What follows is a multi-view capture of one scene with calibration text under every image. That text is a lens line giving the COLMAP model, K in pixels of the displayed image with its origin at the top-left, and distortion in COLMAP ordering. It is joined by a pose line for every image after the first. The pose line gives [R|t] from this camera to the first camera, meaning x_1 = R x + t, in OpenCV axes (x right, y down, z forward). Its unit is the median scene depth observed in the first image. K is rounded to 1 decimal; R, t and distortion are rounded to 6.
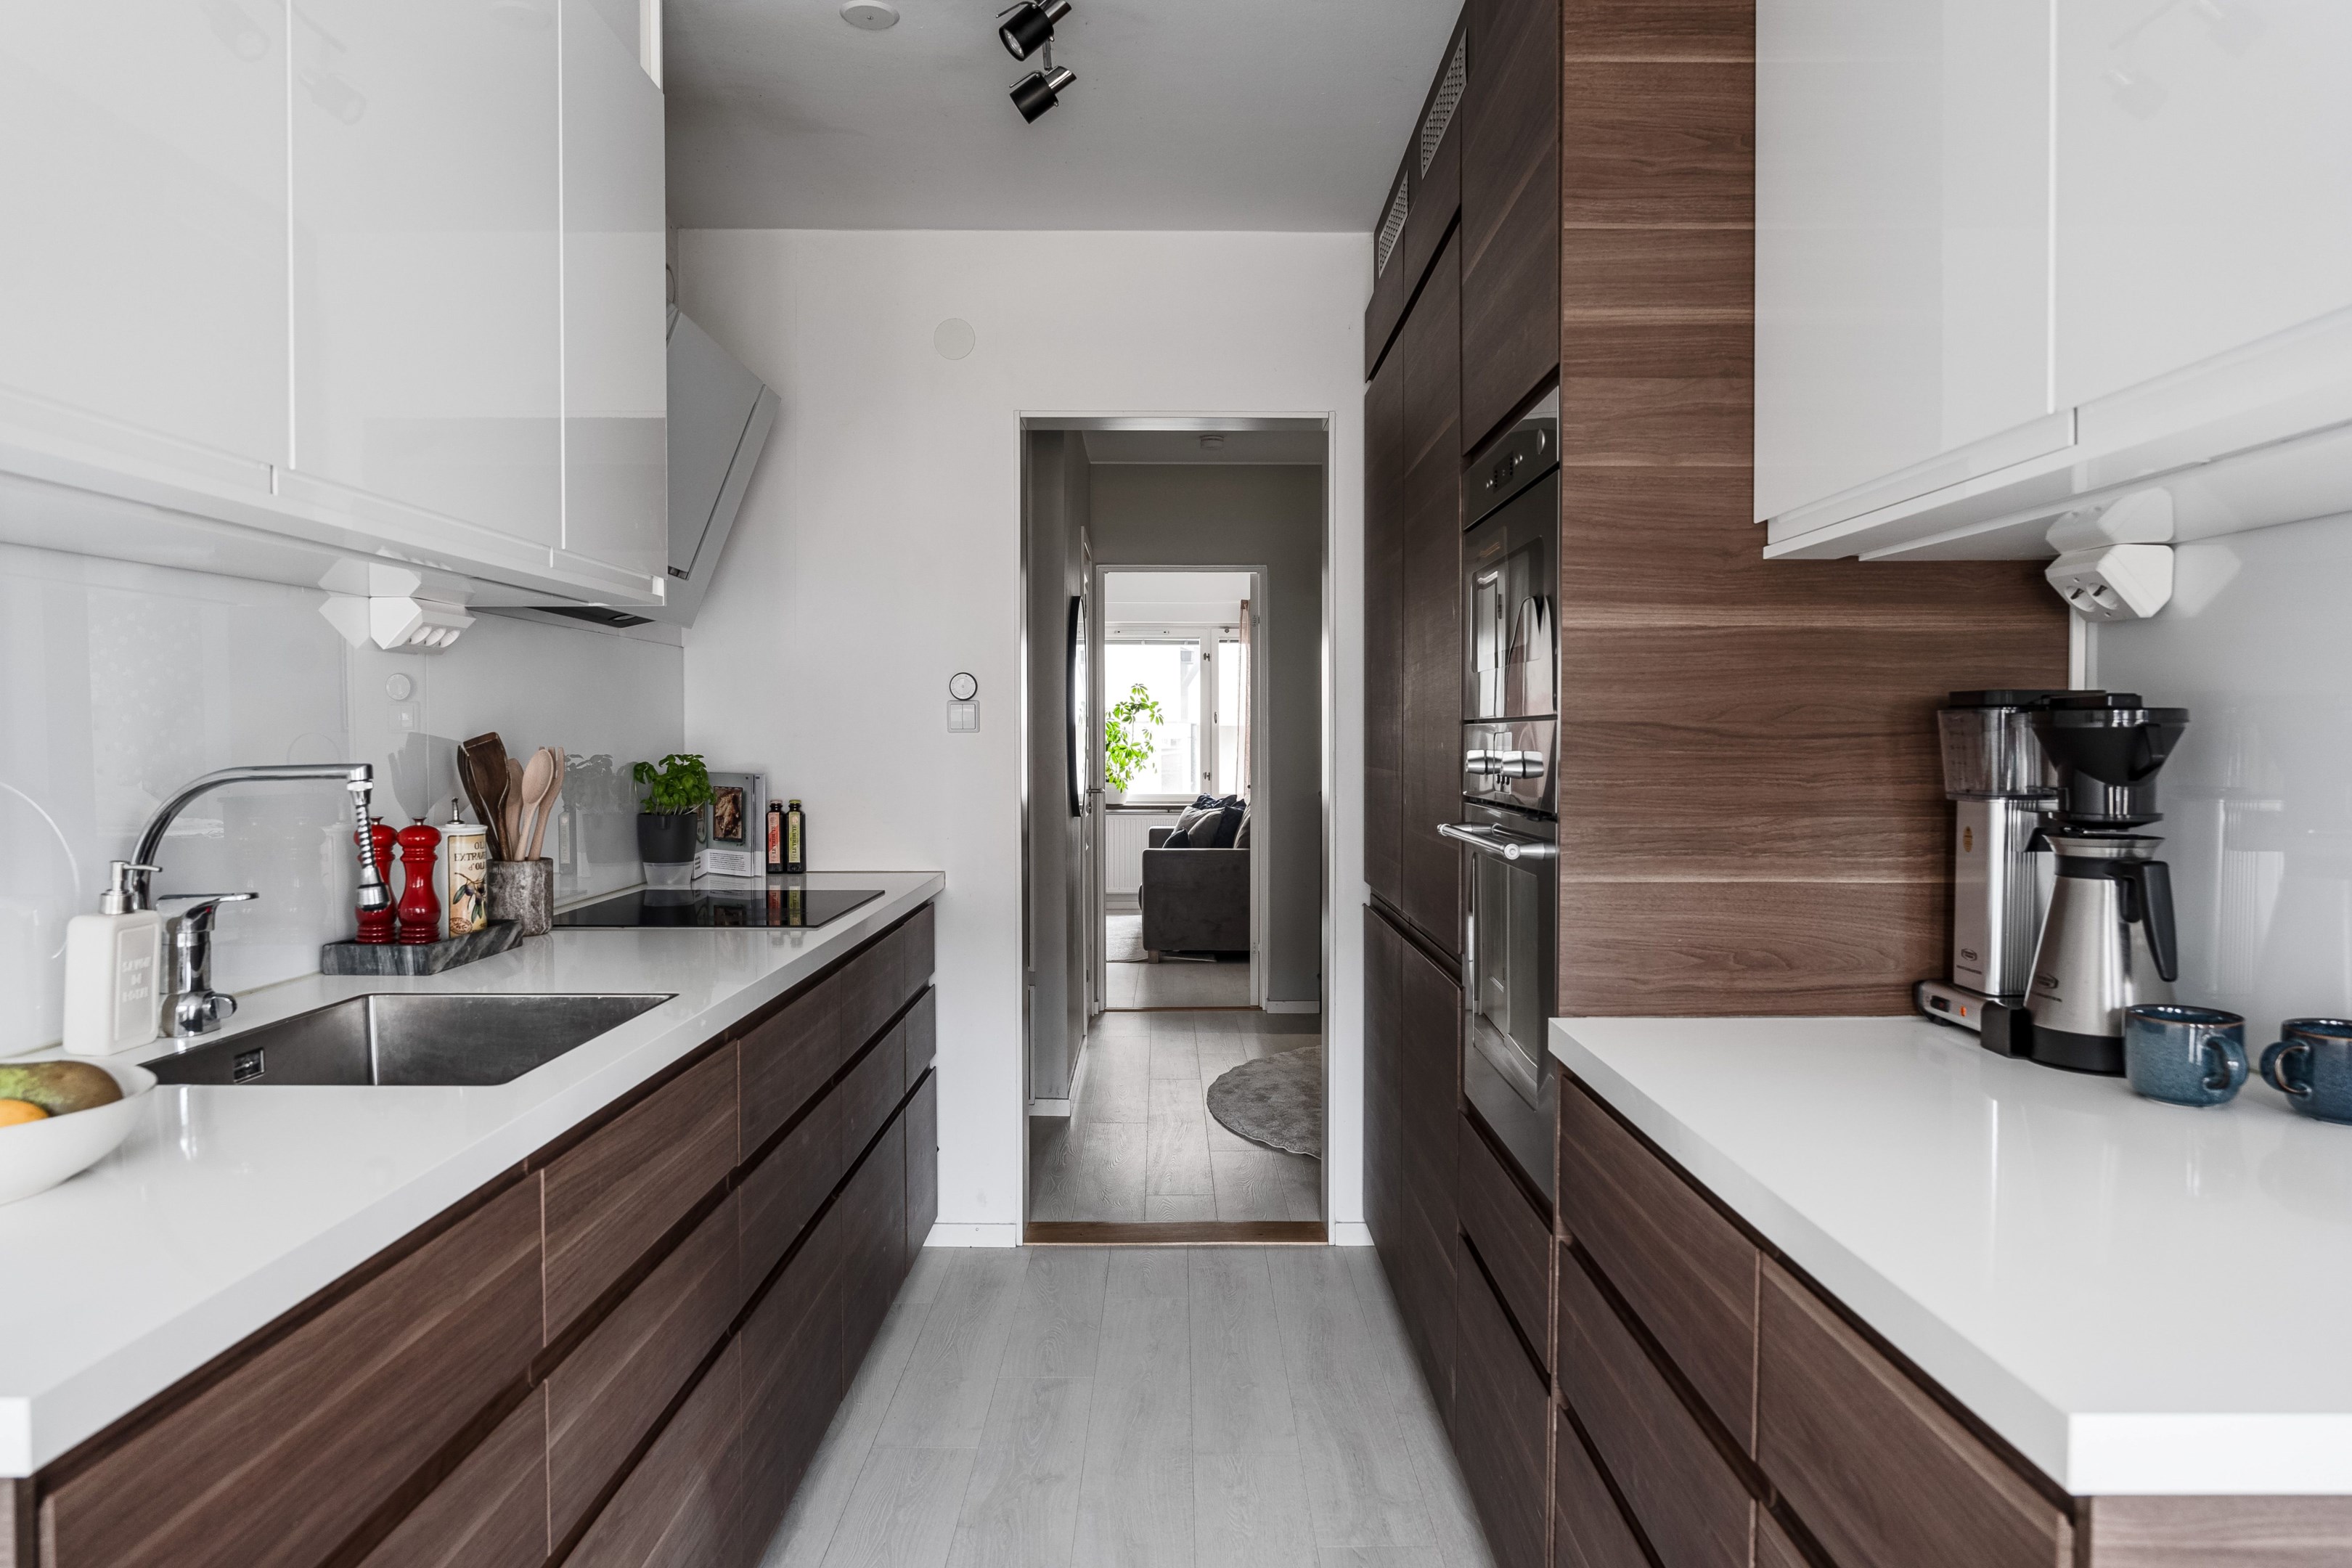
lens RADIAL K [[1500.2, 0, 1177.7], [0, 1500.2, 776.9], [0, 0, 1]] dist [-0.005622, 0.000341]
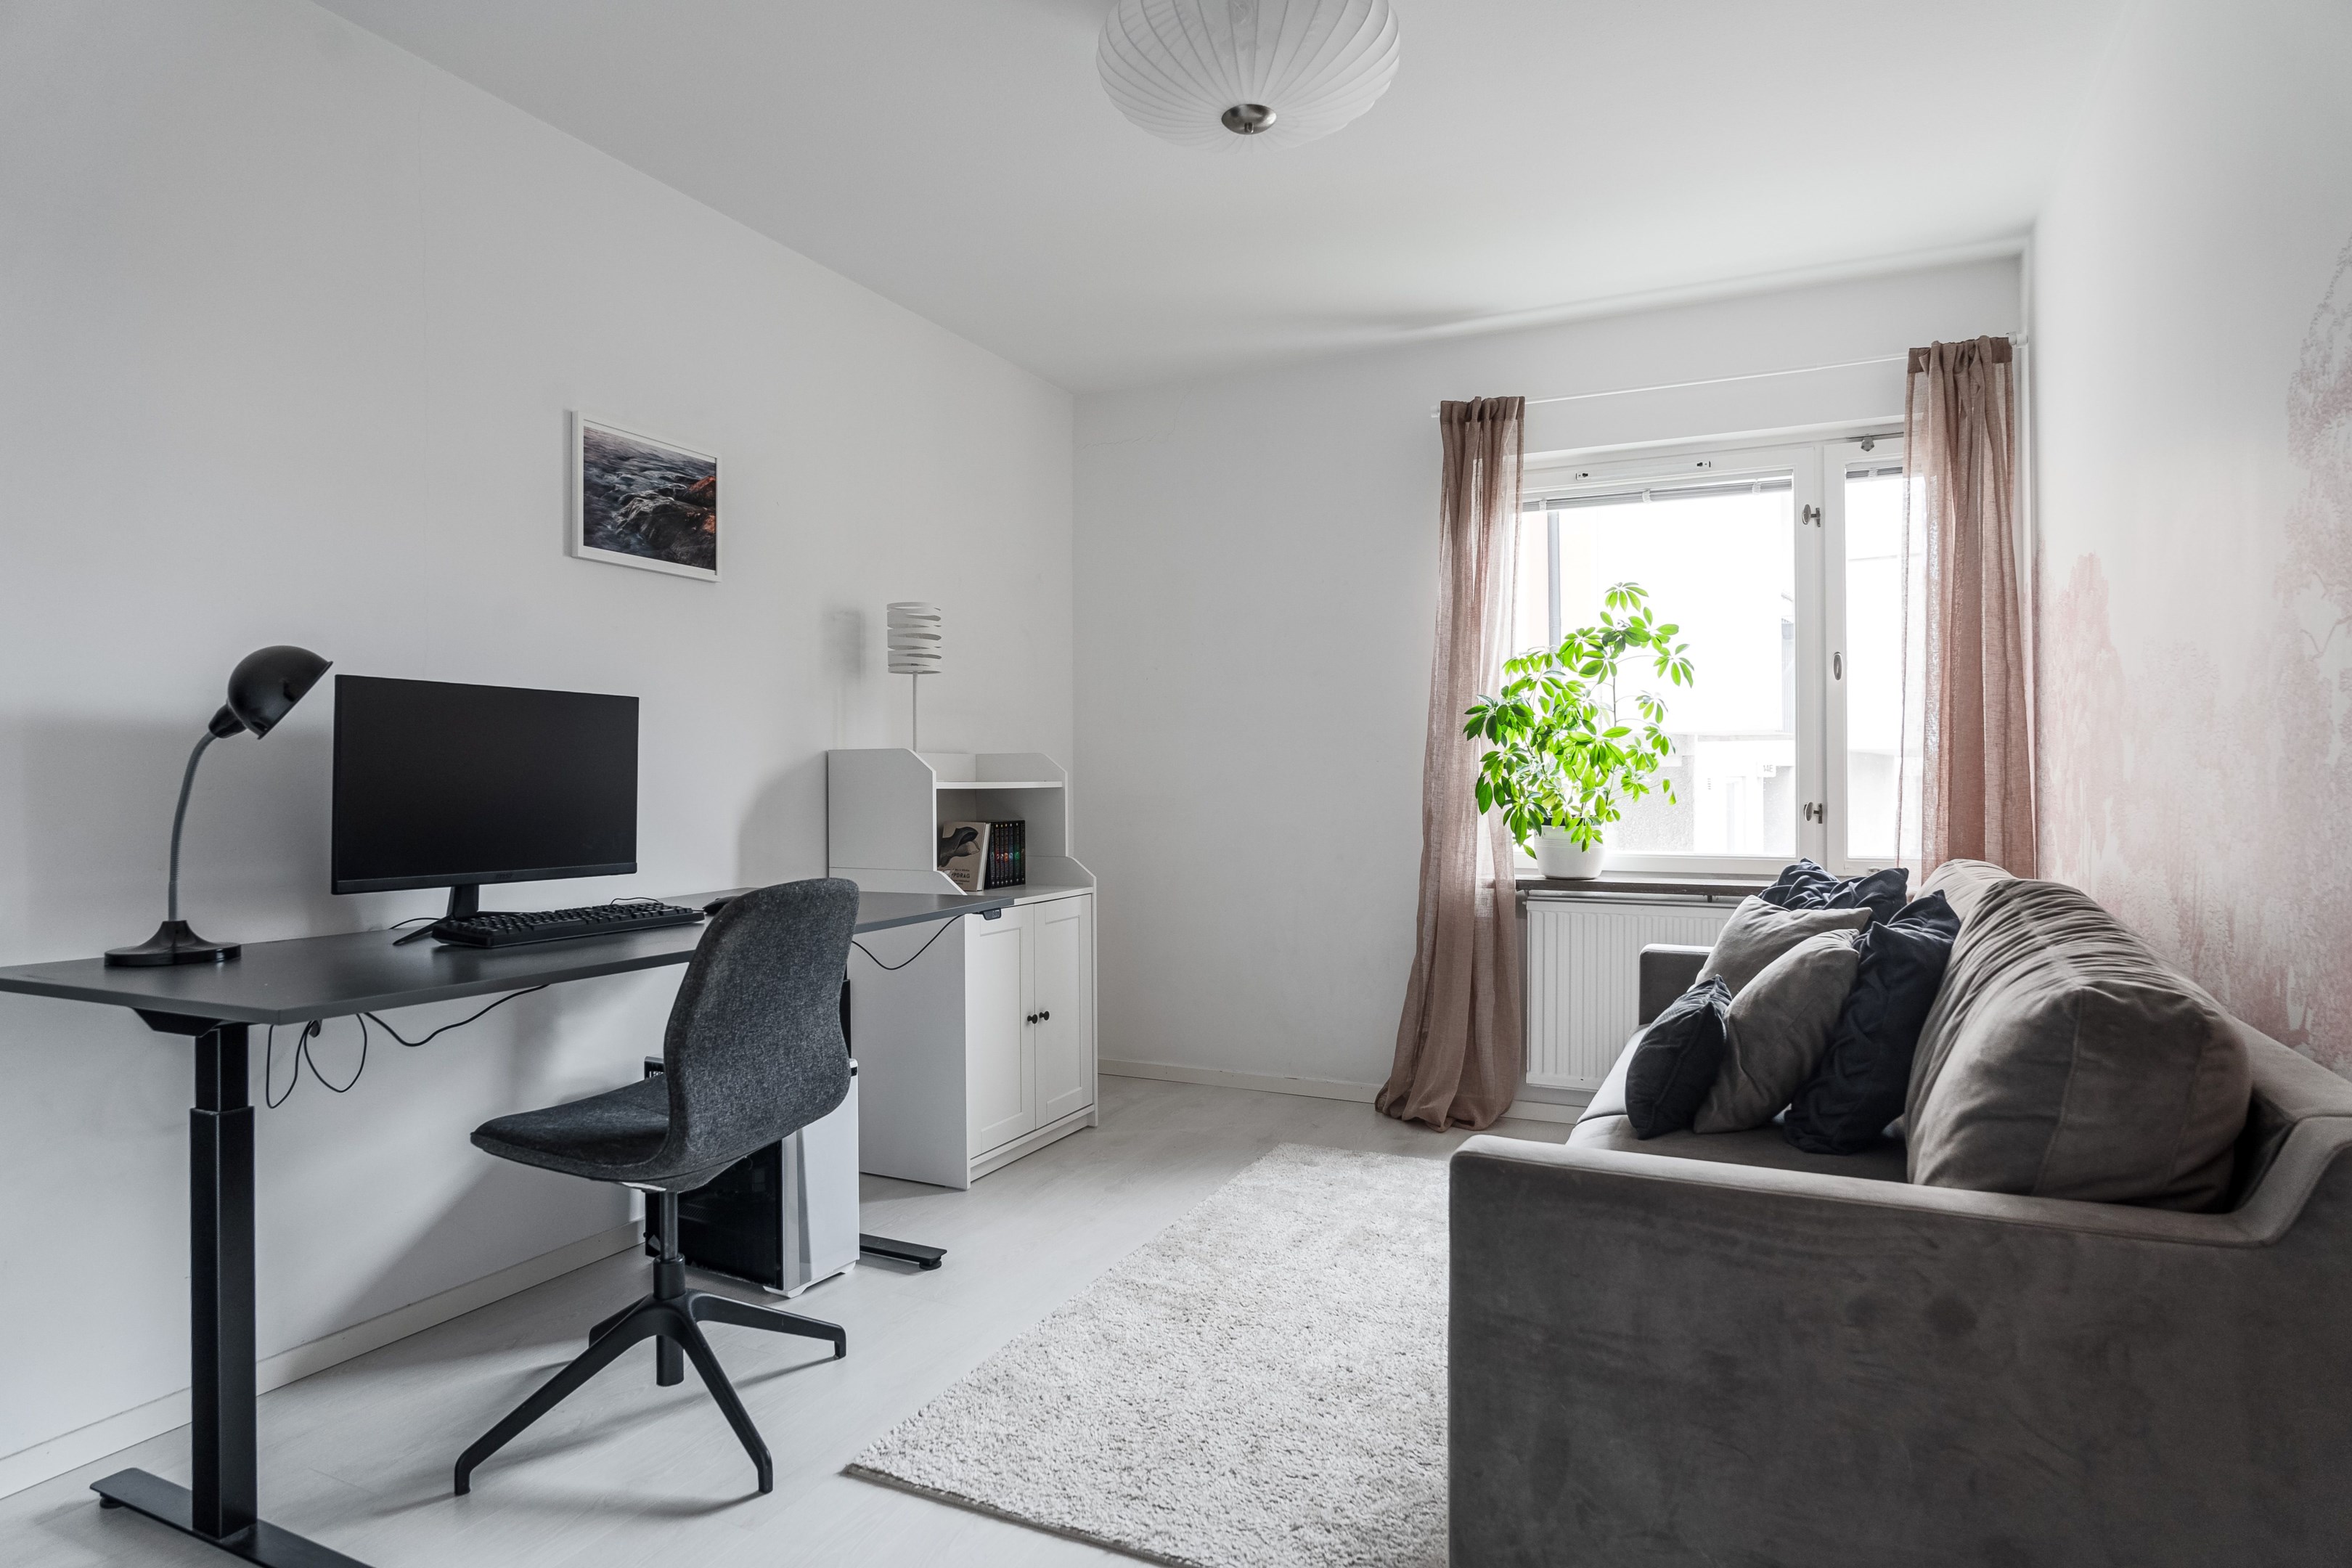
lens RADIAL K [[1314.5, 0, 1177.5], [0, 1314.5, 787.5], [0, 0, 1]] dist [-0.021089, -0.000770]
pose [[0.902033, -0.000158, -0.431666, 0.017554], [-0.008018, 0.999821, -0.017123, 0.000097], [0.431592, 0.018907, 0.901871, 0.631541]]
